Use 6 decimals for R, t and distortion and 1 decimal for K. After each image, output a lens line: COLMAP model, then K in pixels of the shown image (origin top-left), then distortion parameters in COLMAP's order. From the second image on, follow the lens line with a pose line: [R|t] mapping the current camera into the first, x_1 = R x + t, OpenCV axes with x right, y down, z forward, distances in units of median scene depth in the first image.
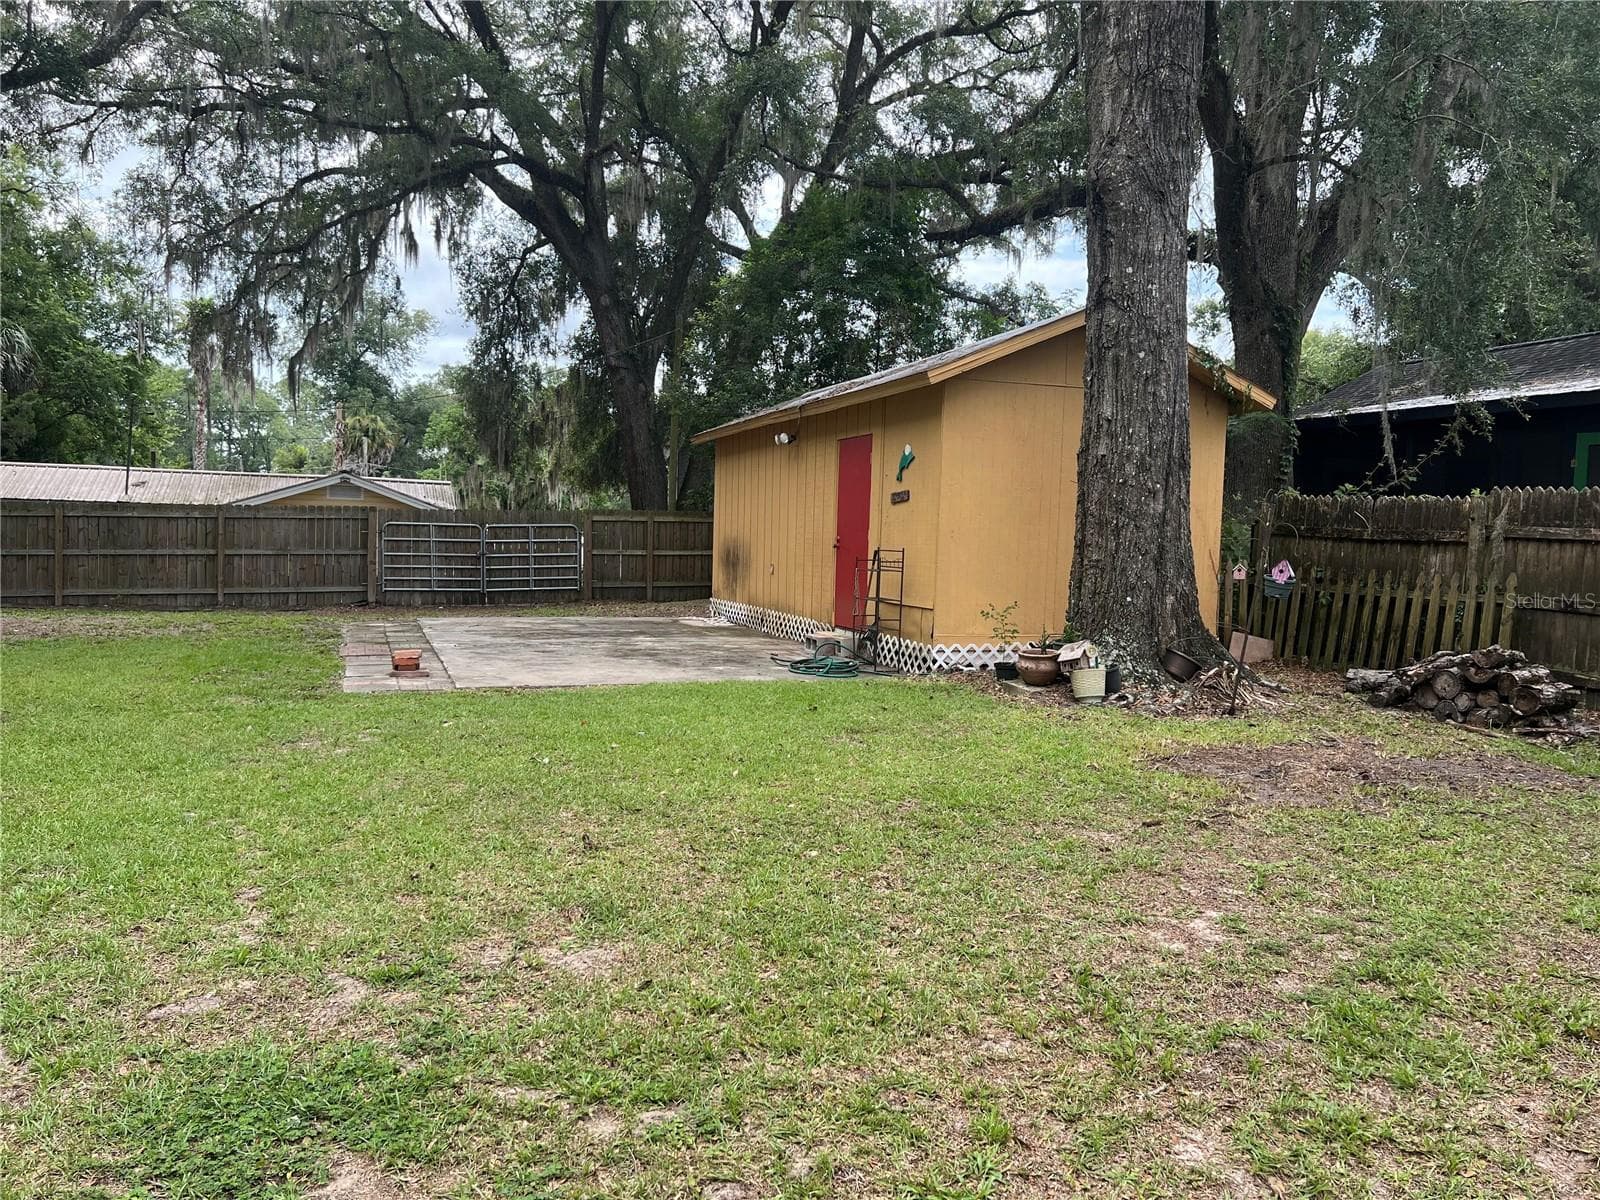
lens RADIAL K [[1193.9, 0, 802.0], [0, 1193.9, 599.8], [0, 0, 1]] dist [0.068117, -0.078950]
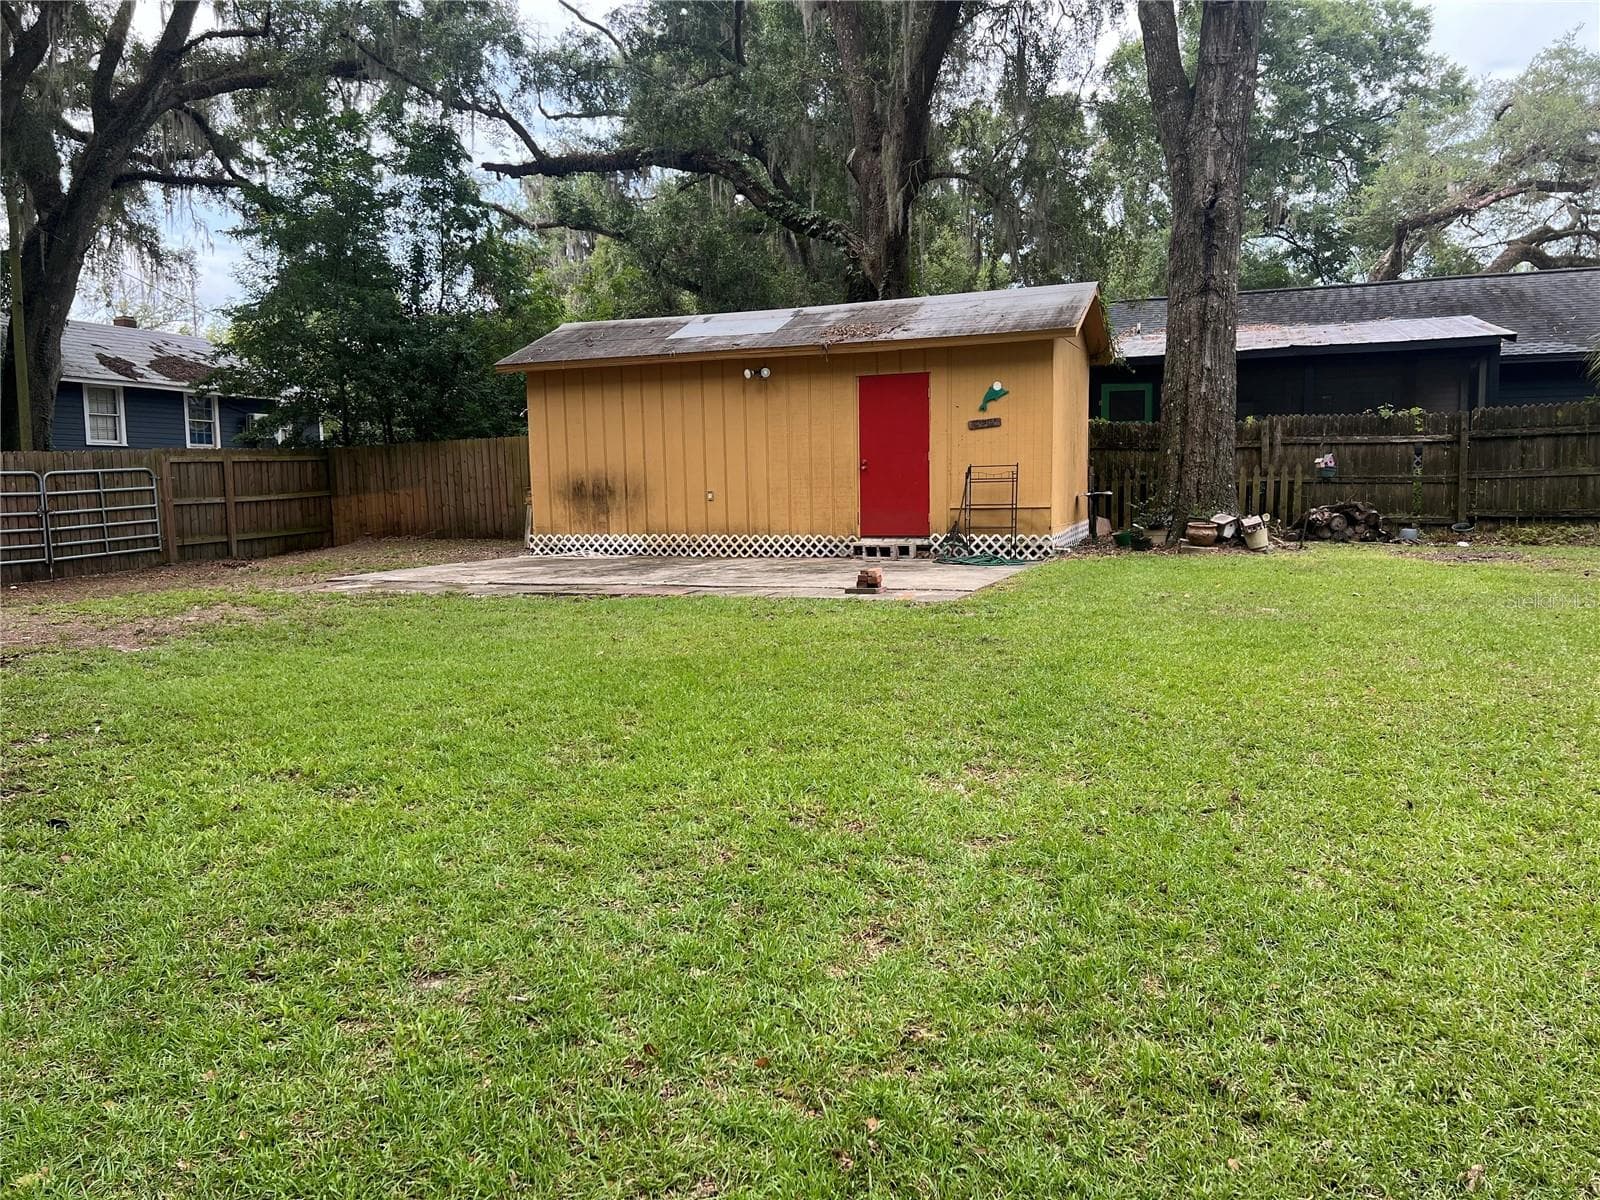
lens RADIAL K [[1193.9, 0, 796.8], [0, 1193.9, 601.6], [0, 0, 1]] dist [0.068117, -0.078950]
pose [[0.659500, -0.113758, 0.743047, -0.565987], [0.076112, 0.993508, 0.084549, -0.011713], [-0.747842, 0.000794, 0.663876, 0.168771]]
